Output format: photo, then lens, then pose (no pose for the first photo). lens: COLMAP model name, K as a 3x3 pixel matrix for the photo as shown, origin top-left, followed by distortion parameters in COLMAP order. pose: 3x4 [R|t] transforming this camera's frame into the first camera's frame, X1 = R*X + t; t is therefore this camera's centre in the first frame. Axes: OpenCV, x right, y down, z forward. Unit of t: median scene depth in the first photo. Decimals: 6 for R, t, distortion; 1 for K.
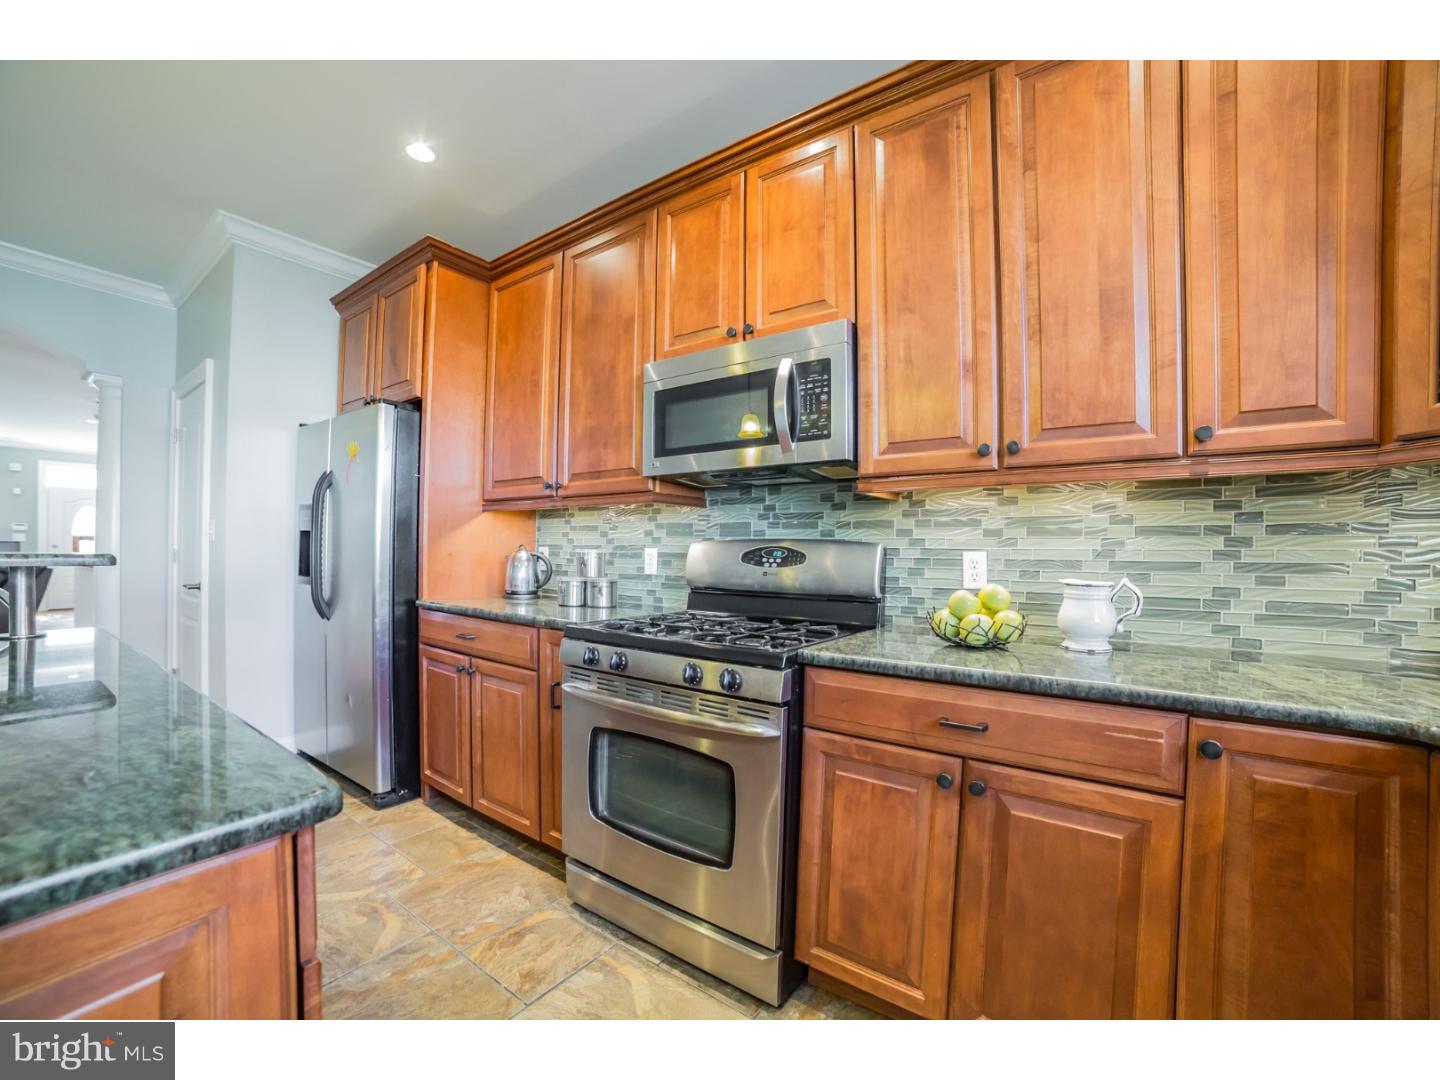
lens RADIAL K [[597.9, 0, 718.0], [0, 597.9, 534.9], [0, 0, 1]] dist [-0.073731, 0.029689]
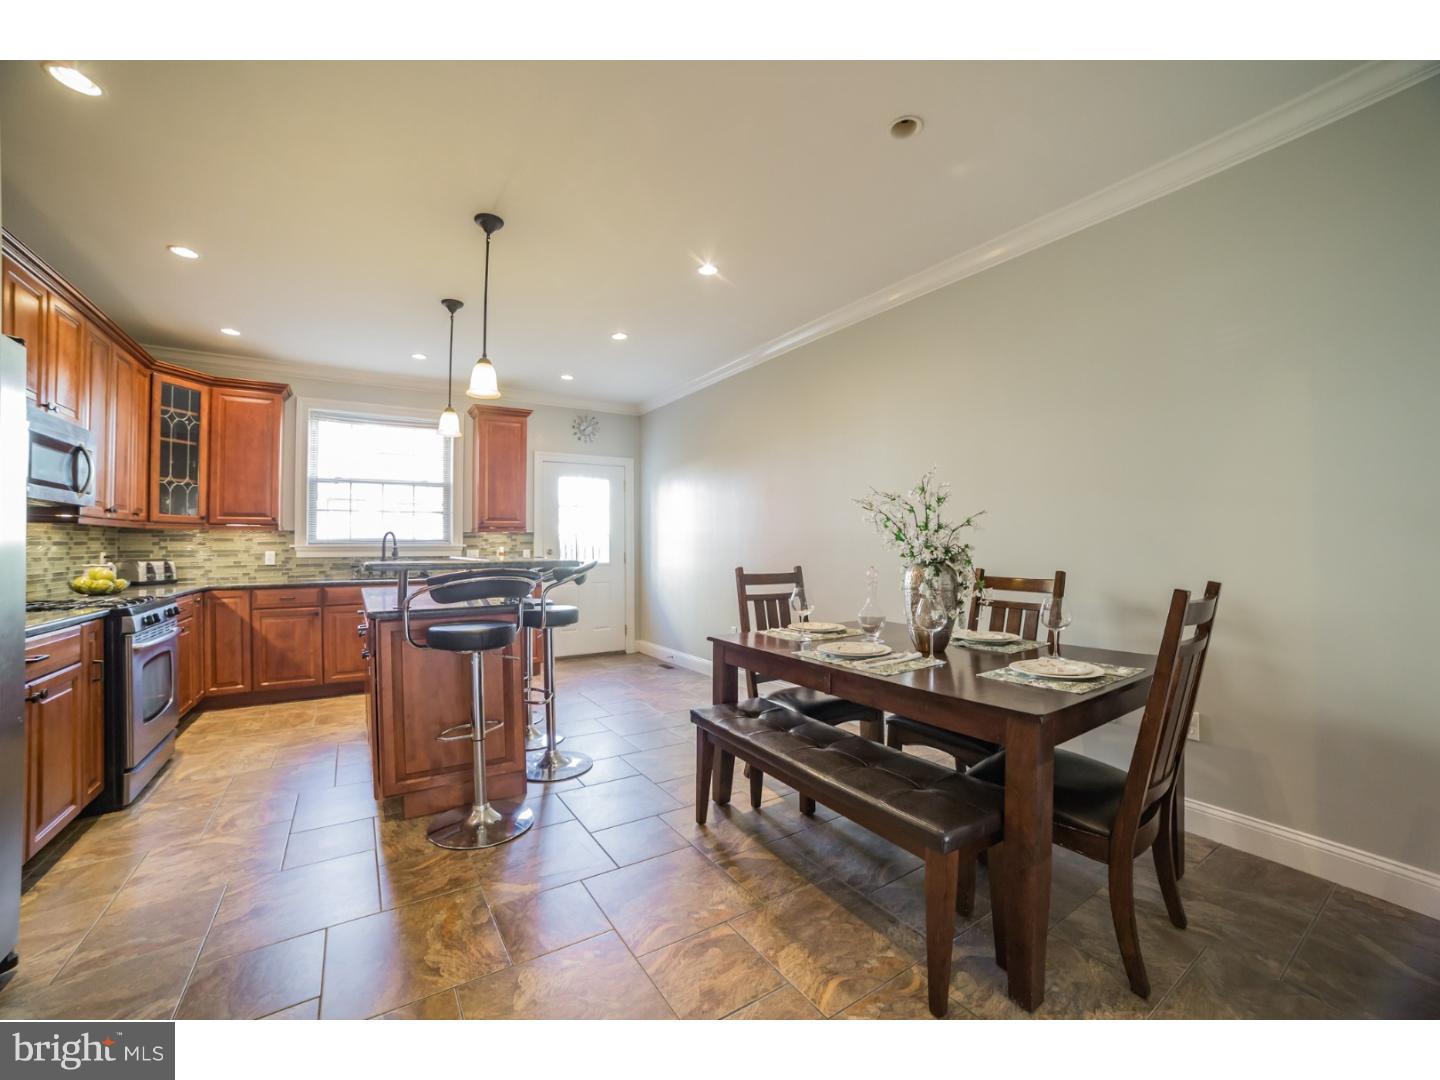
lens RADIAL K [[597.9, 0, 718.0], [0, 597.9, 534.9], [0, 0, 1]] dist [-0.073731, 0.029689]
pose [[-0.932078, 0.017258, 0.361847, -1.812808], [0.006881, 0.999528, -0.029948, 0.031371], [-0.362193, -0.025424, -0.931756, 1.556269]]
